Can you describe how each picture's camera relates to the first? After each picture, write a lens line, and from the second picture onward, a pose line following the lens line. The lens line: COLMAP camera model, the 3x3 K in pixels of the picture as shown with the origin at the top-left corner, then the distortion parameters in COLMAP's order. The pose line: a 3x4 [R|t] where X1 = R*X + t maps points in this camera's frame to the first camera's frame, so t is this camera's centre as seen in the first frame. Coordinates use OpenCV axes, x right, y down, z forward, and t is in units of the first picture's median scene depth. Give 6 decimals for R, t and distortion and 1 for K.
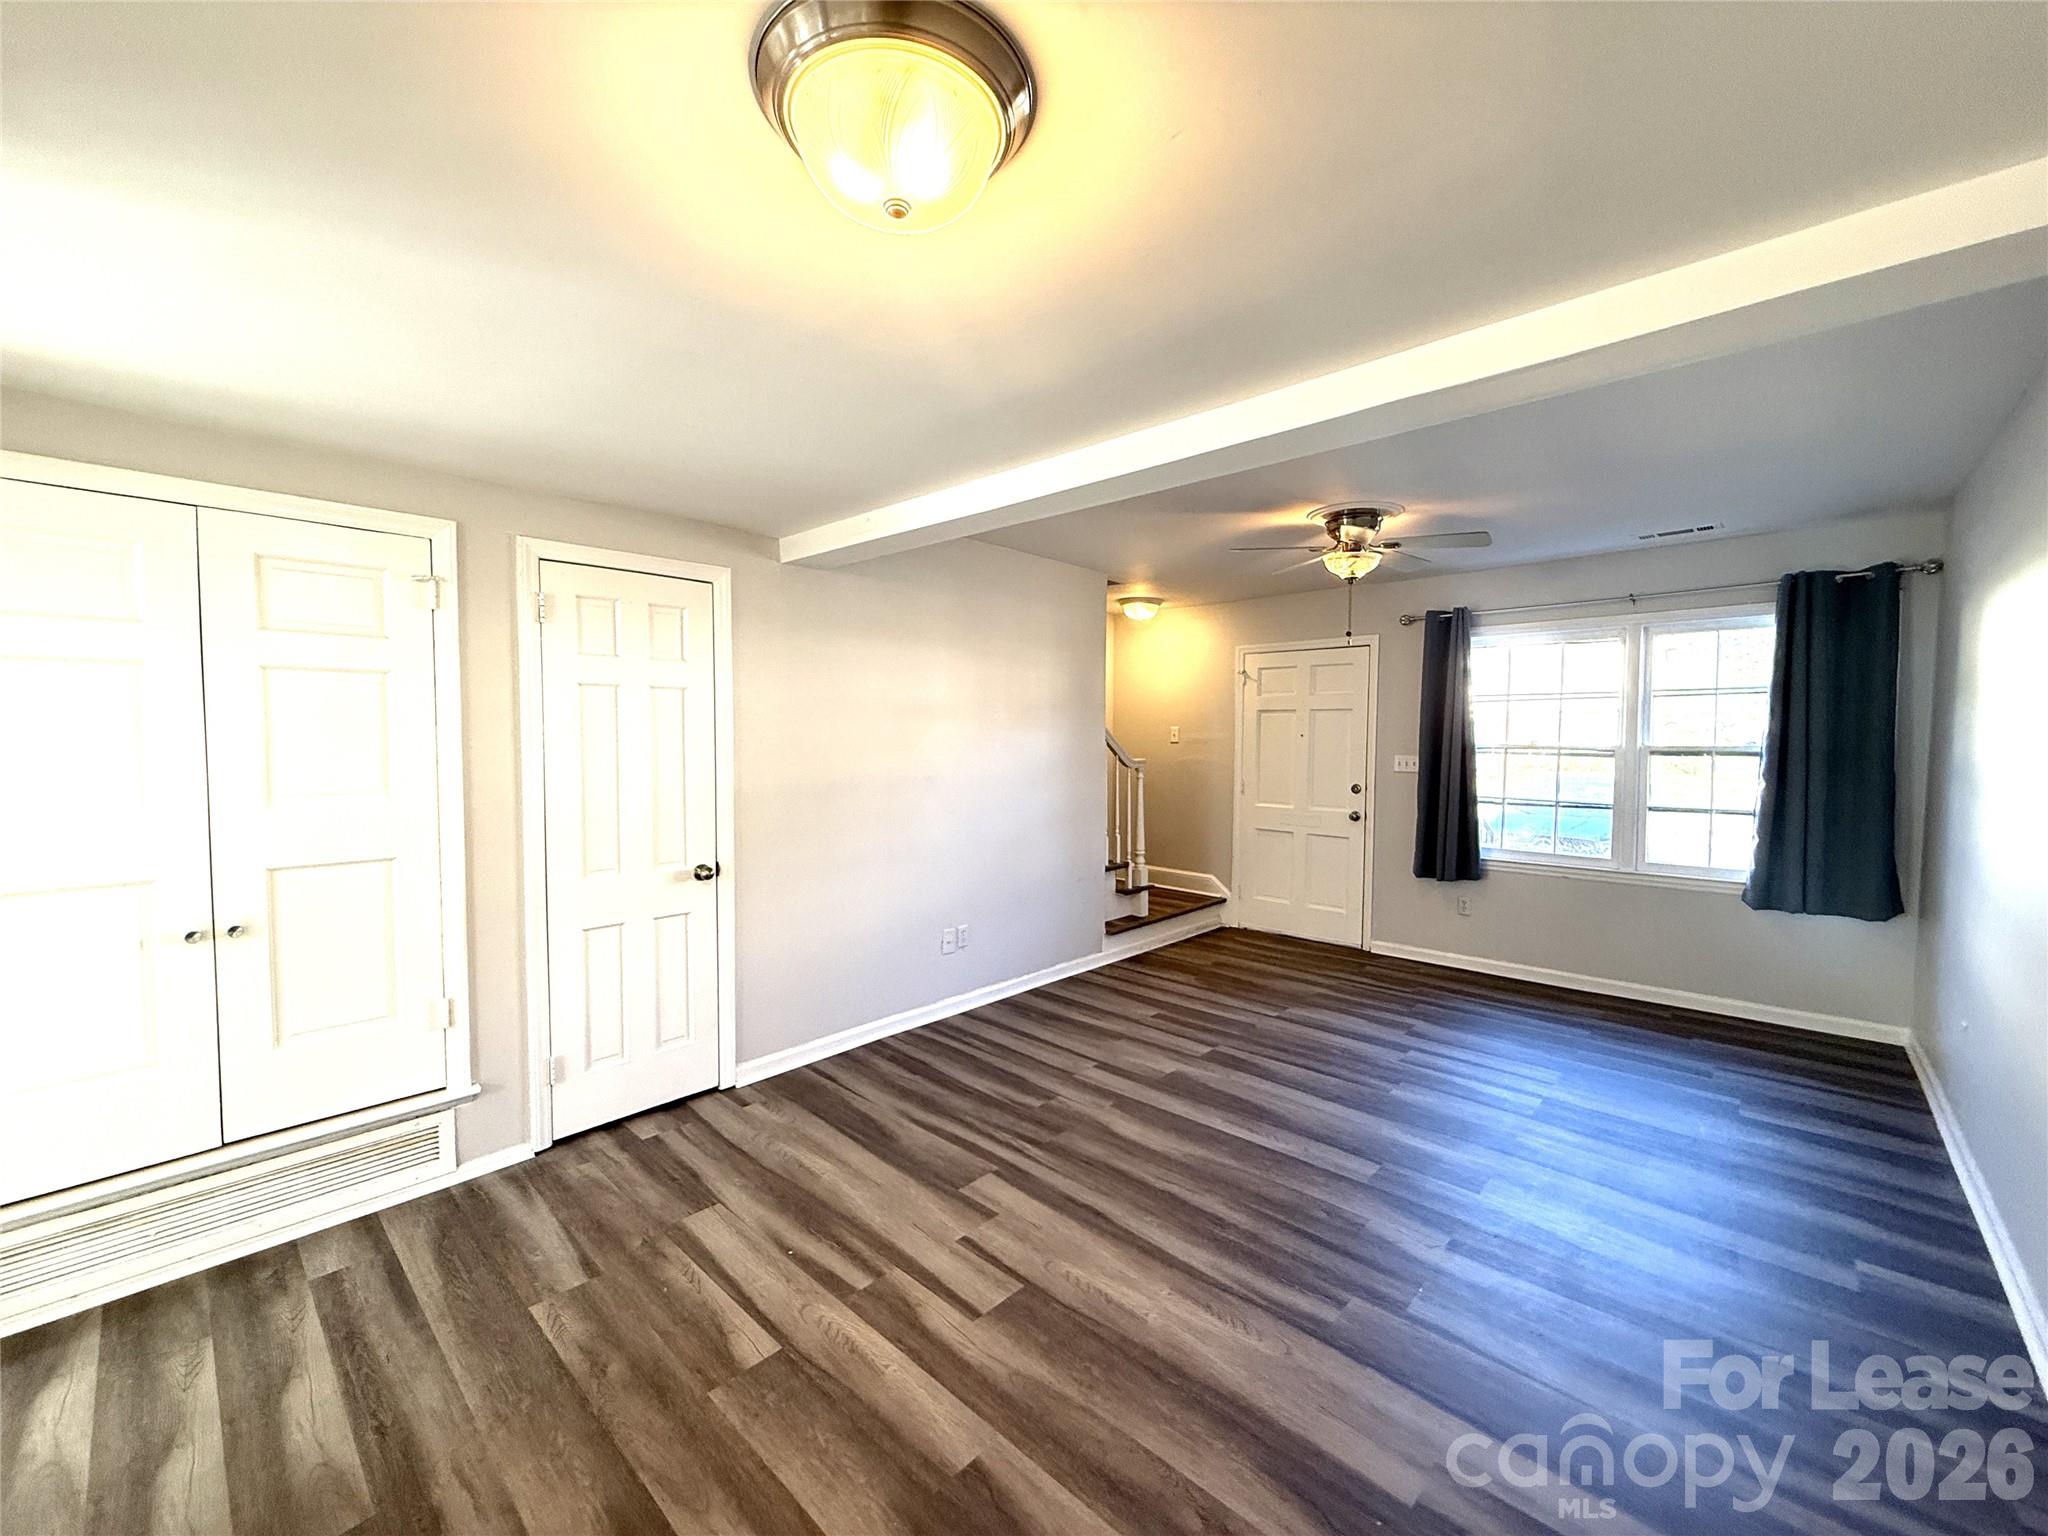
lens RADIAL K [[815.1, 0, 1019.4], [0, 815.1, 763.5], [0, 0, 1]] dist [-0.001083, 0.000450]
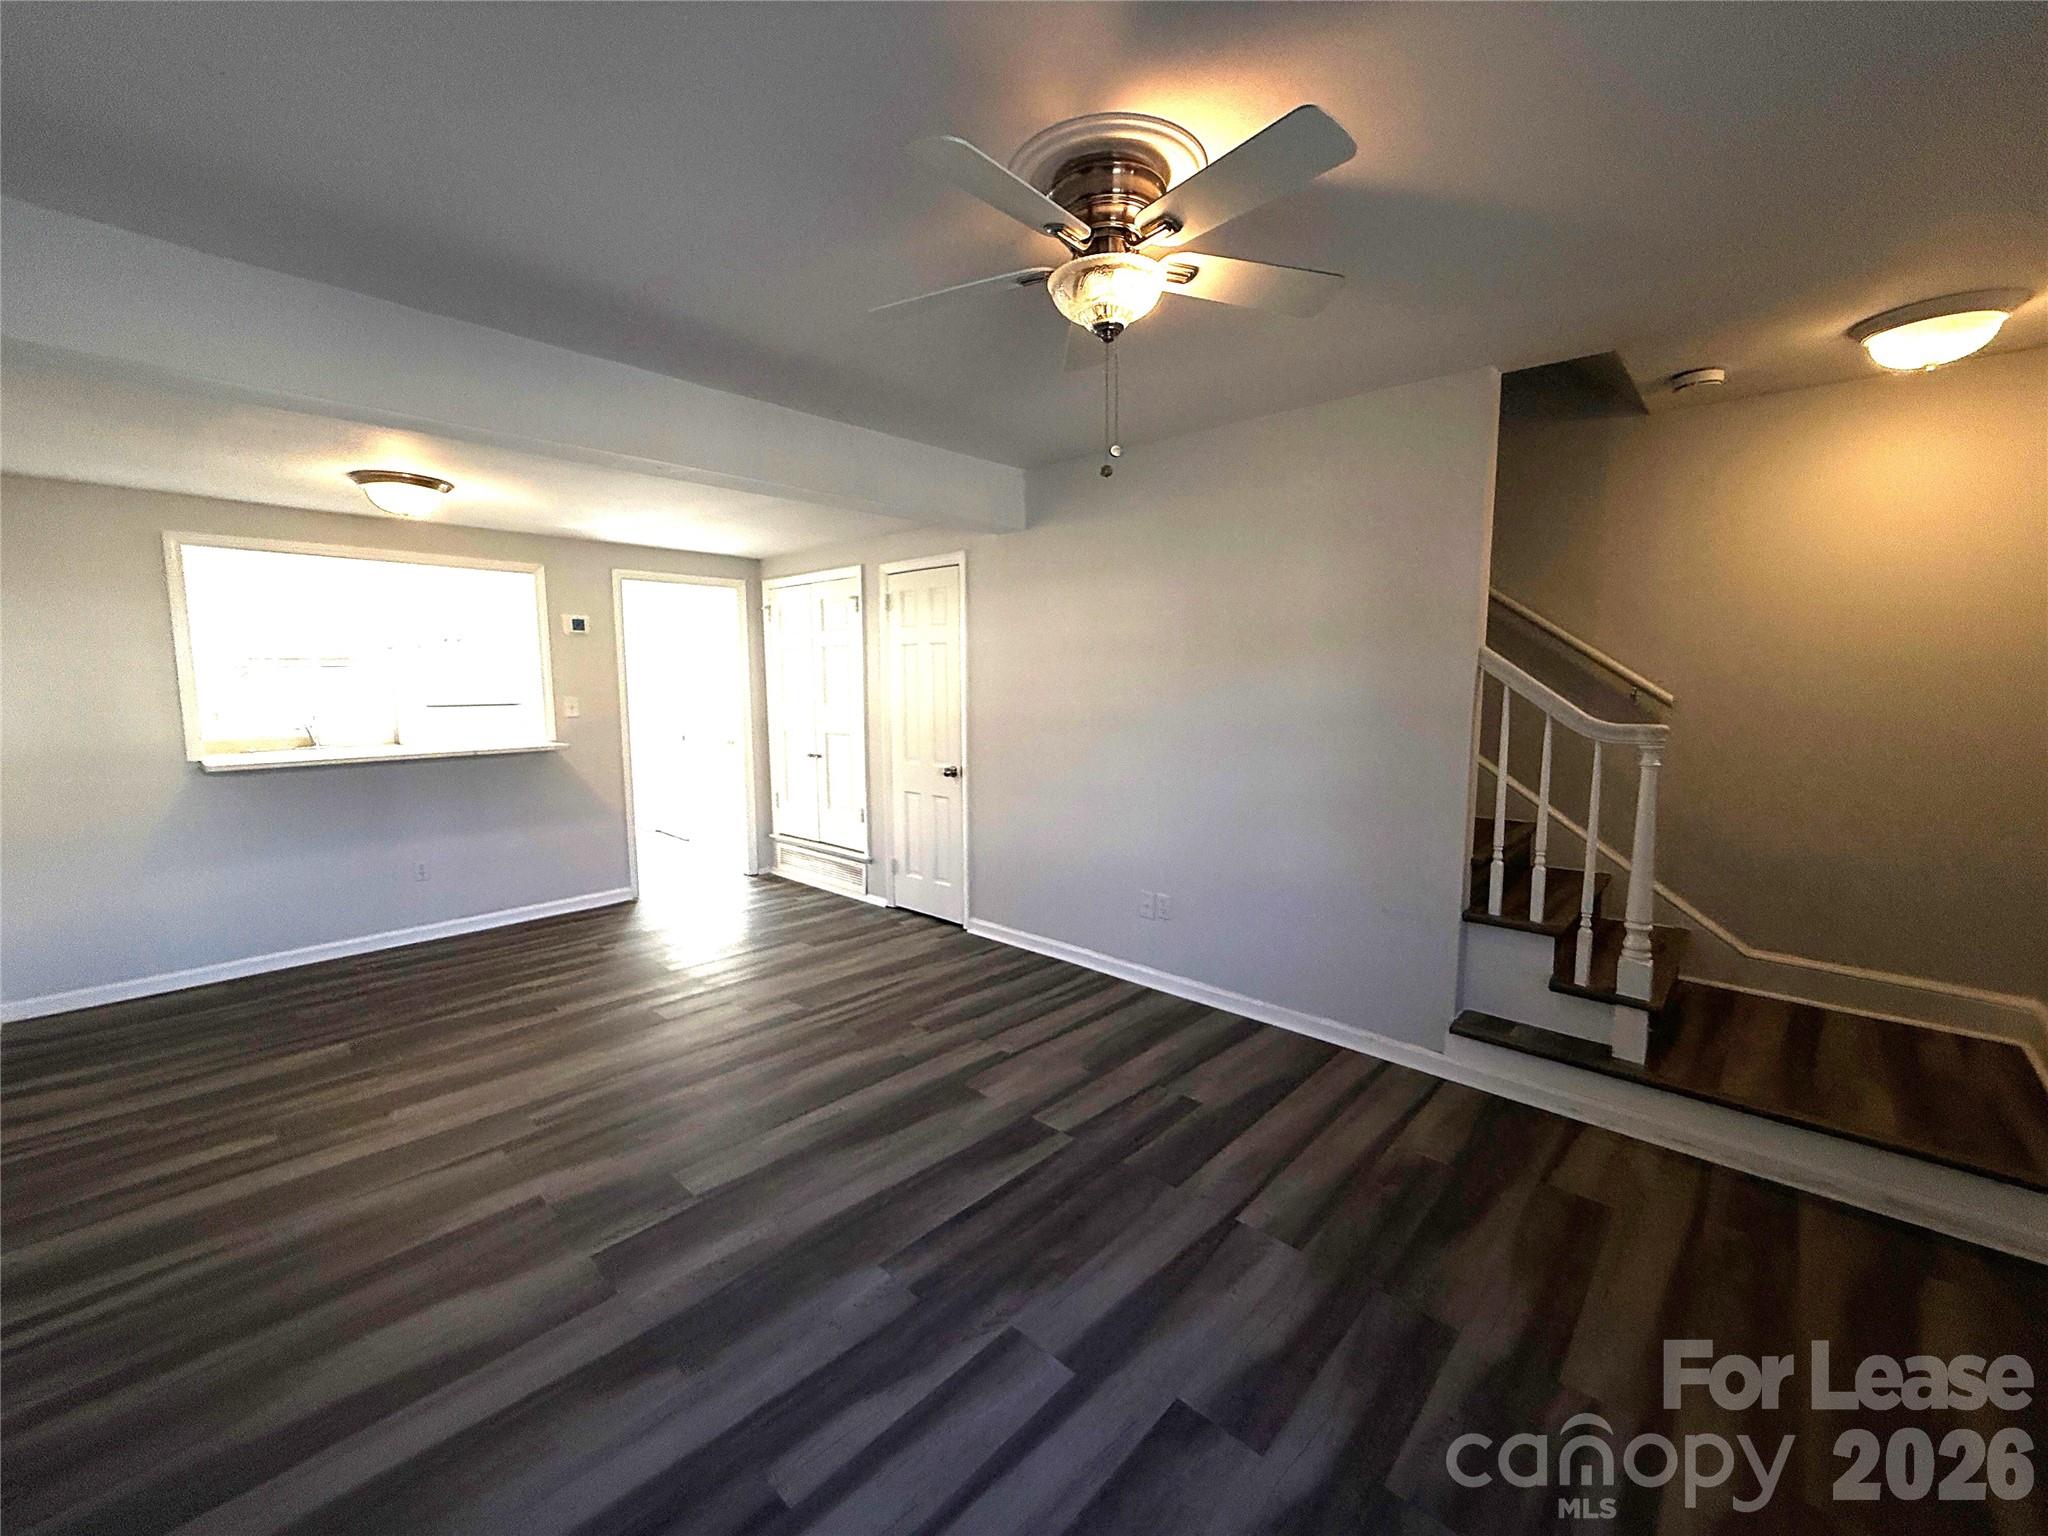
lens RADIAL K [[815.1, 0, 1022.3], [0, 815.1, 767.9], [0, 0, 1]] dist [-0.001083, 0.000450]
pose [[0.009907, 0.110696, -0.993805, 0.841590], [-0.034352, 0.993305, 0.110297, -0.028586], [0.999361, 0.033046, 0.013643, 0.898582]]
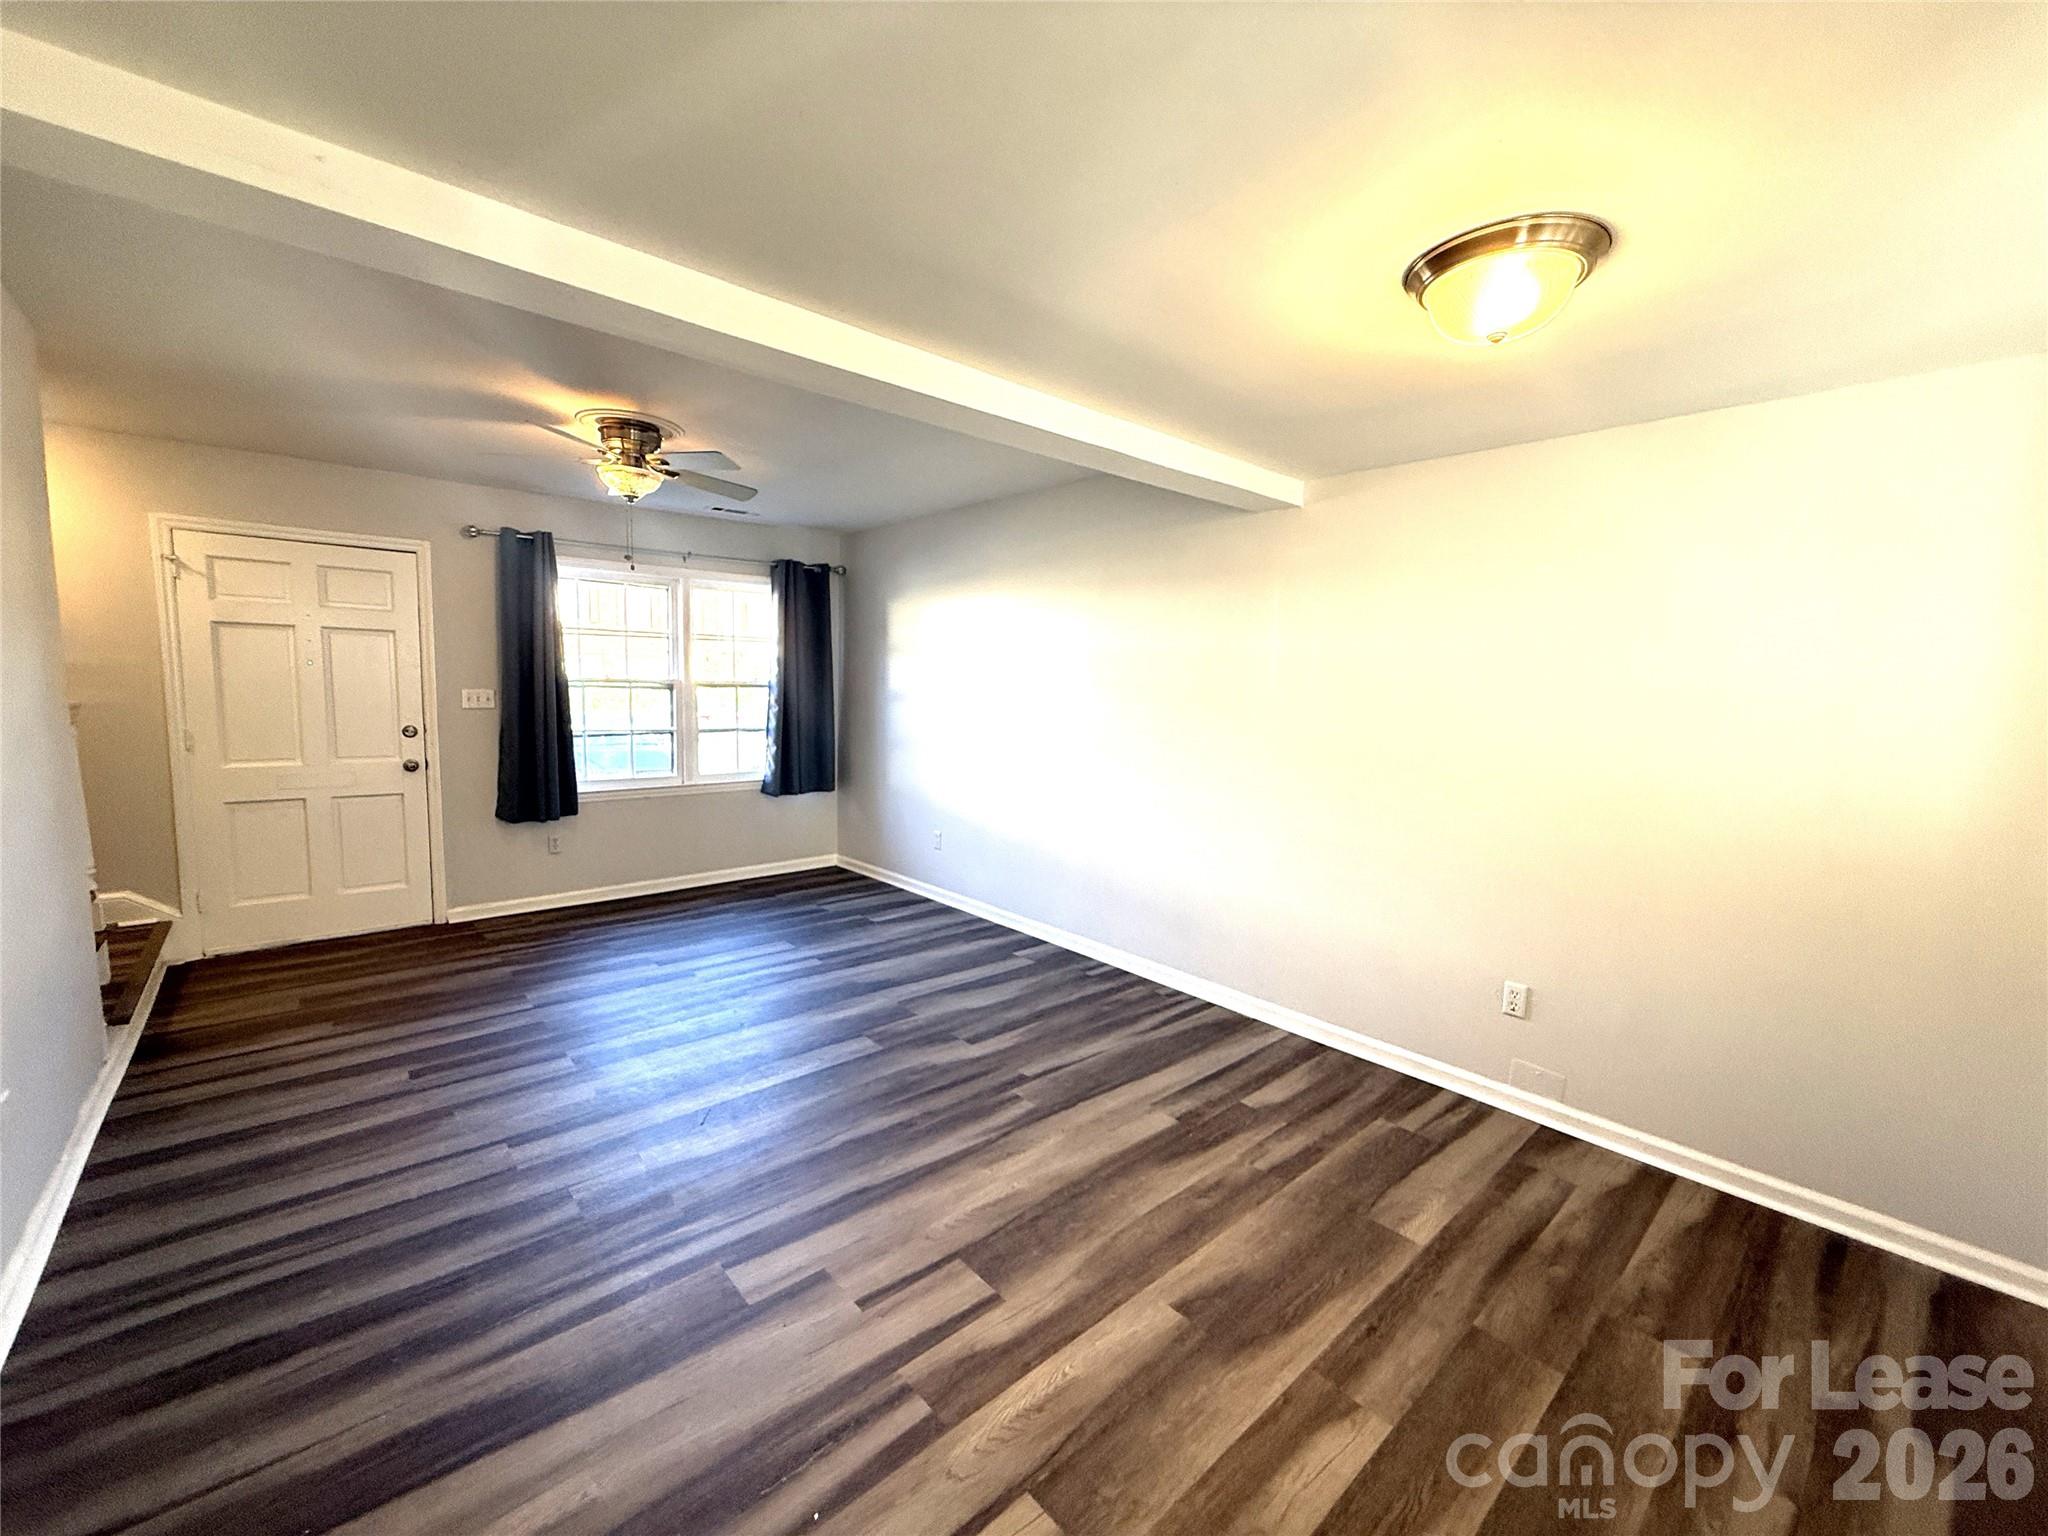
lens RADIAL K [[815.1, 0, 1025.3], [0, 815.1, 771.1], [0, 0, 1]] dist [-0.001083, 0.000450]
pose [[0.089970, -0.109473, 0.989910, -0.466993], [0.012792, 0.993986, 0.108761, -0.014278], [-0.995862, 0.002878, 0.090829, 0.450363]]
